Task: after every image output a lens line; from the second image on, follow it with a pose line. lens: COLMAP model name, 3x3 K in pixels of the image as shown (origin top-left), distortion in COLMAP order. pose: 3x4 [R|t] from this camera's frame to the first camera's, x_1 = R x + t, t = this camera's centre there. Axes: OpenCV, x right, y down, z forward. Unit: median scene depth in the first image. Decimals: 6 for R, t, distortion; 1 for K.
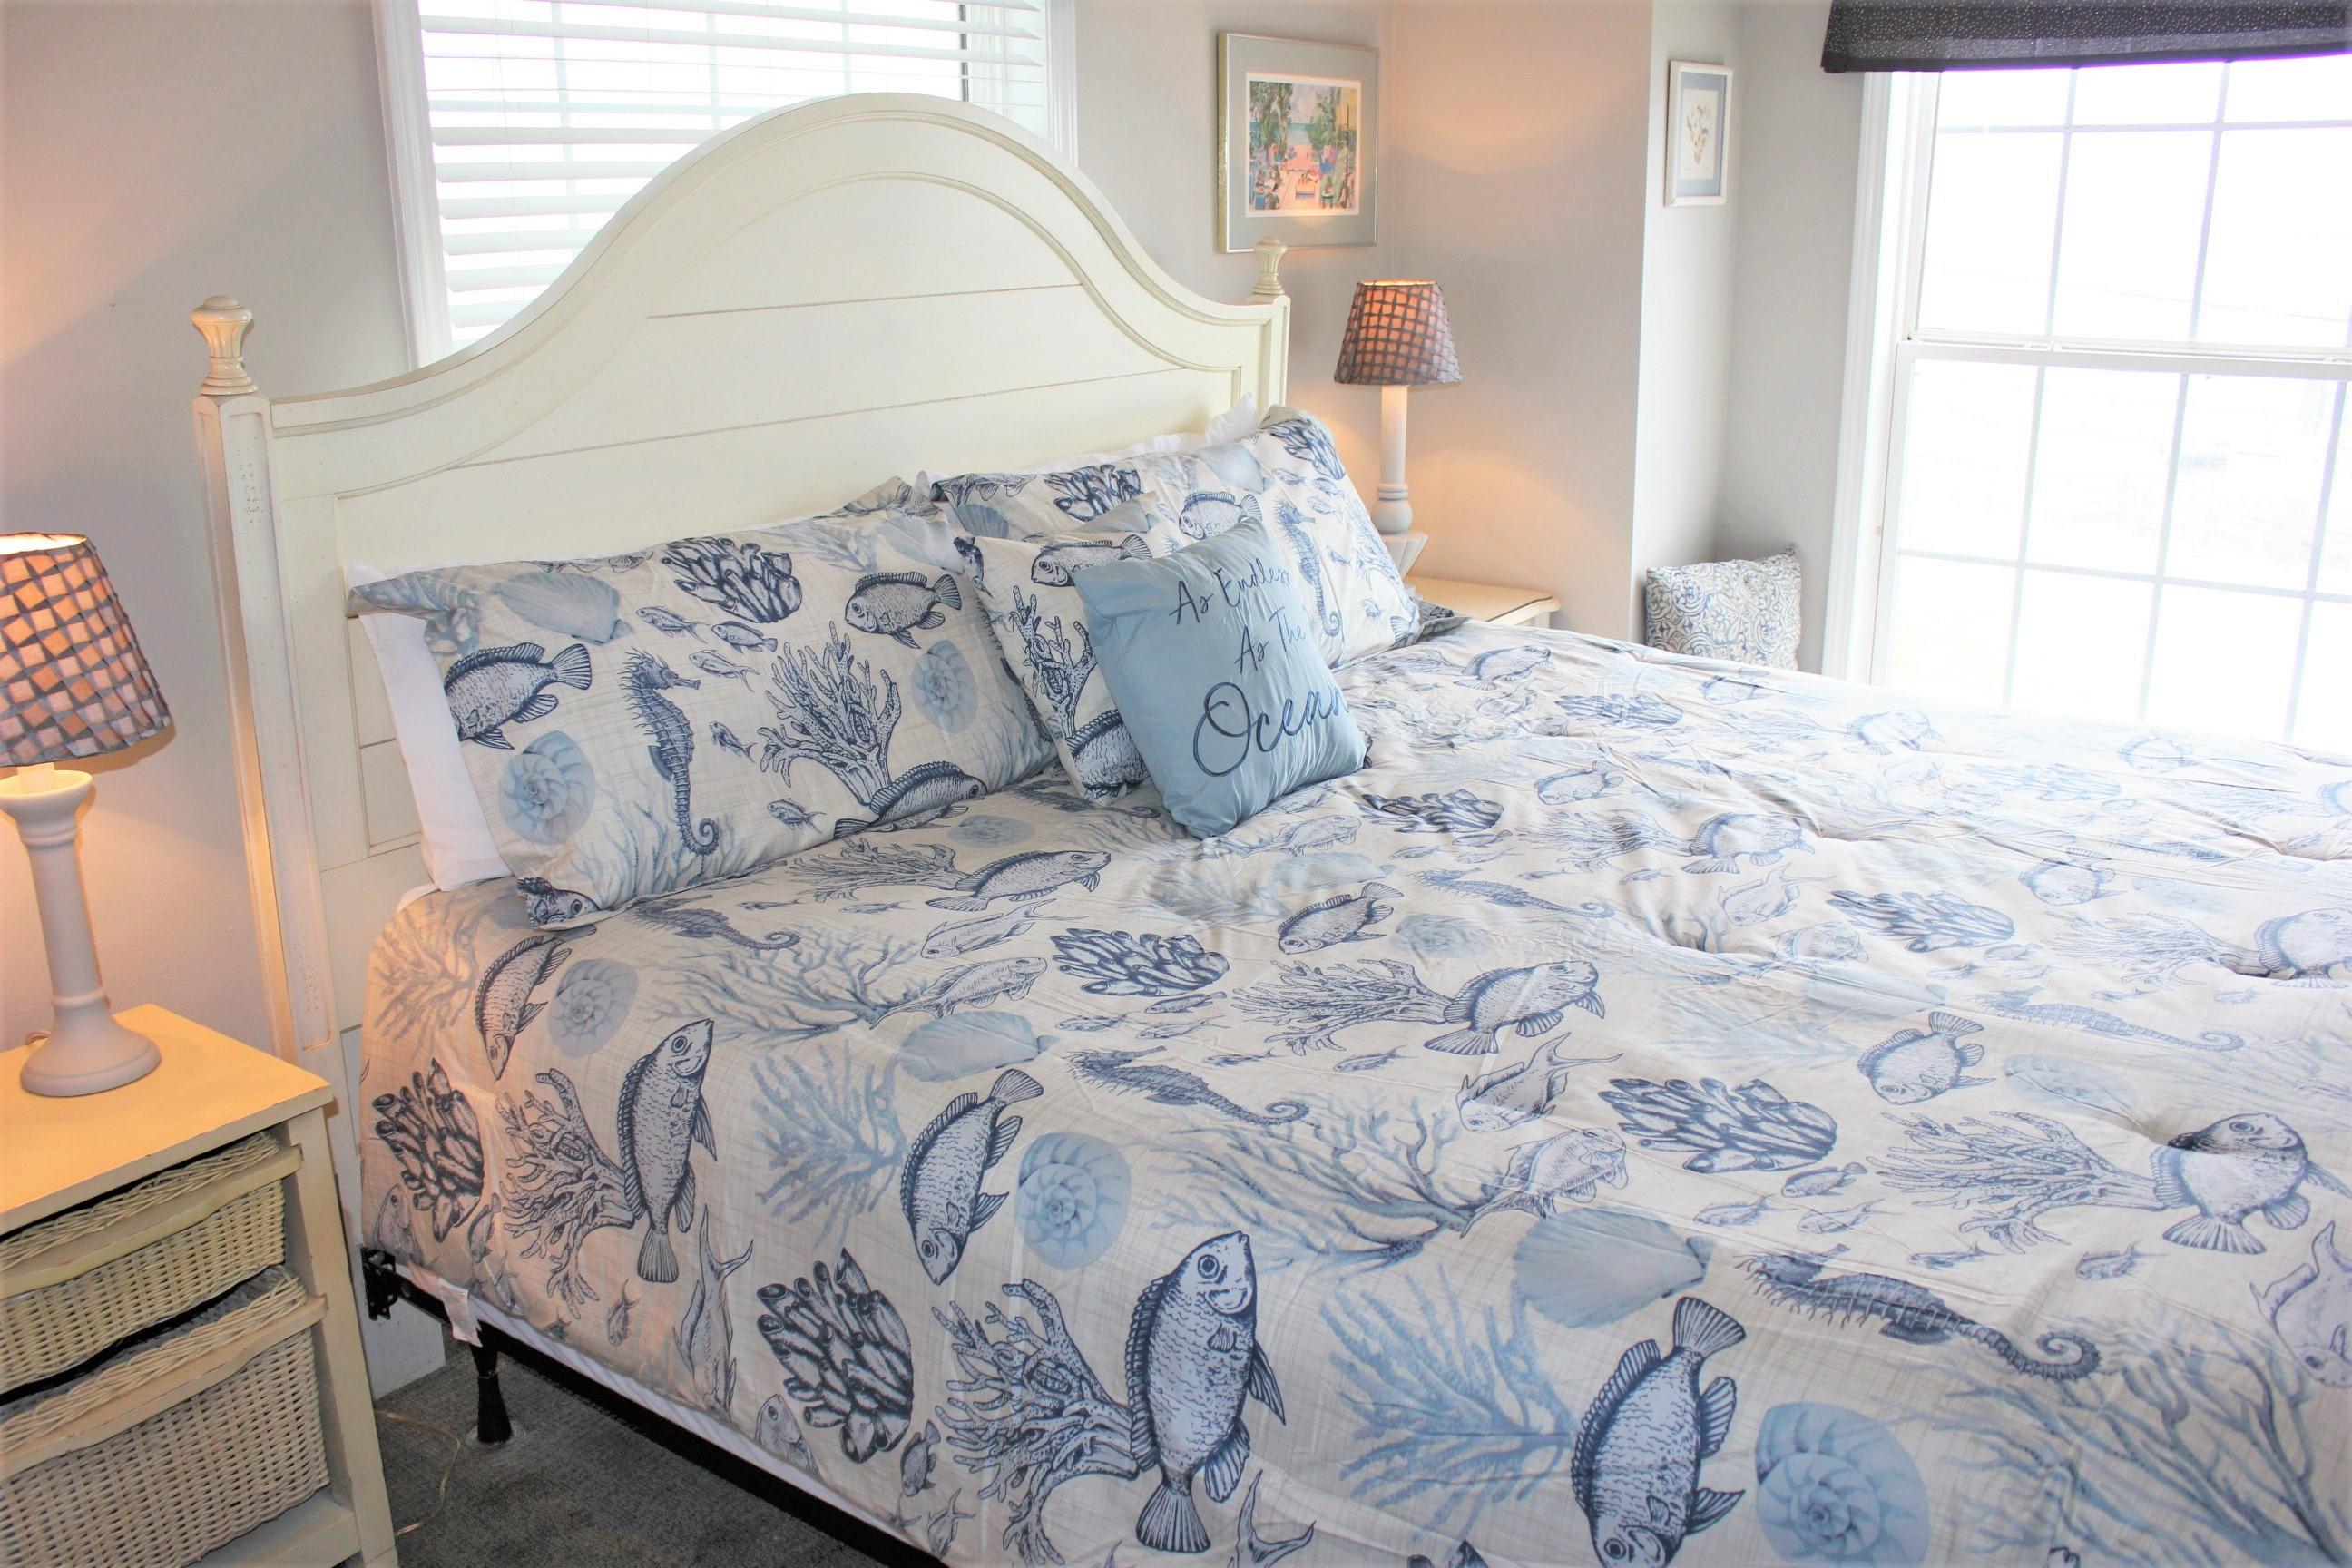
lens RADIAL K [[1906.5, 0, 1177.2], [0, 1906.5, 736.7], [0, 0, 1]] dist [-0.075825, 0.003499]
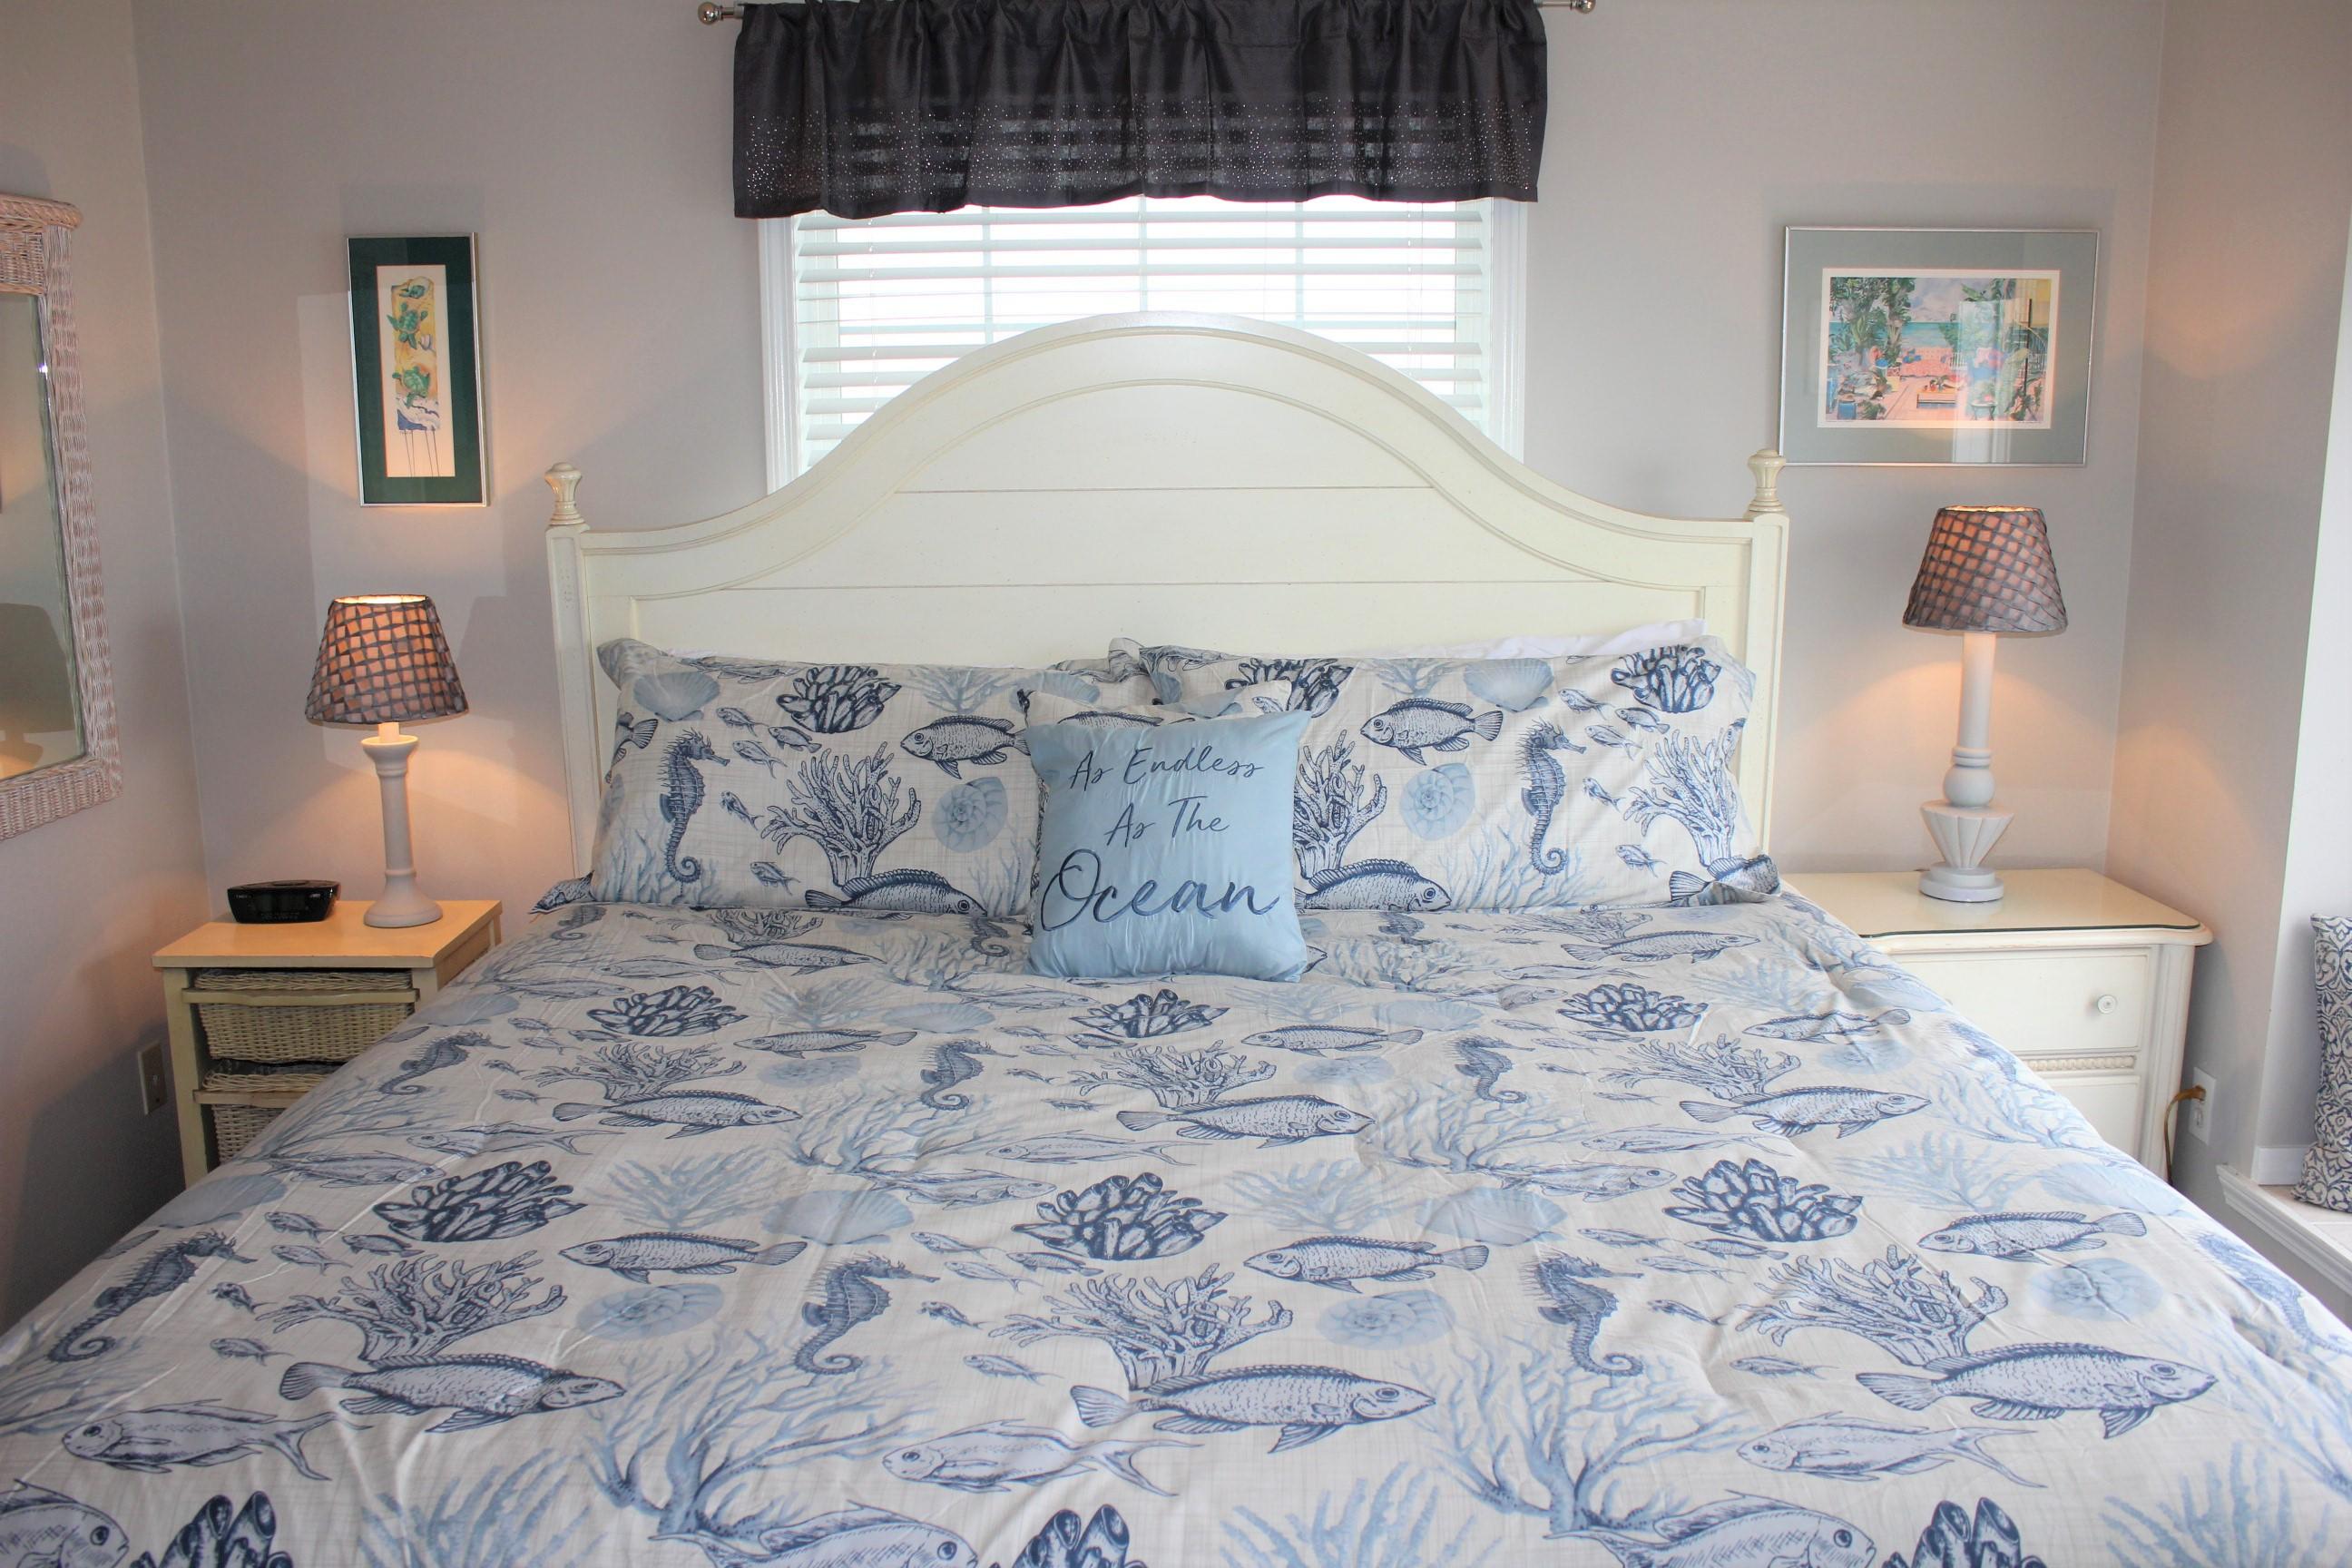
lens RADIAL K [[1918.9, 0, 1176.0], [0, 1918.9, 784.0], [0, 0, 1]] dist [-0.102089, 0.008296]
pose [[0.594589, 0.154829, -0.788981, 0.949044], [-0.217348, 0.975702, 0.027674, -0.112597], [0.774095, 0.155029, 0.613794, 0.400596]]
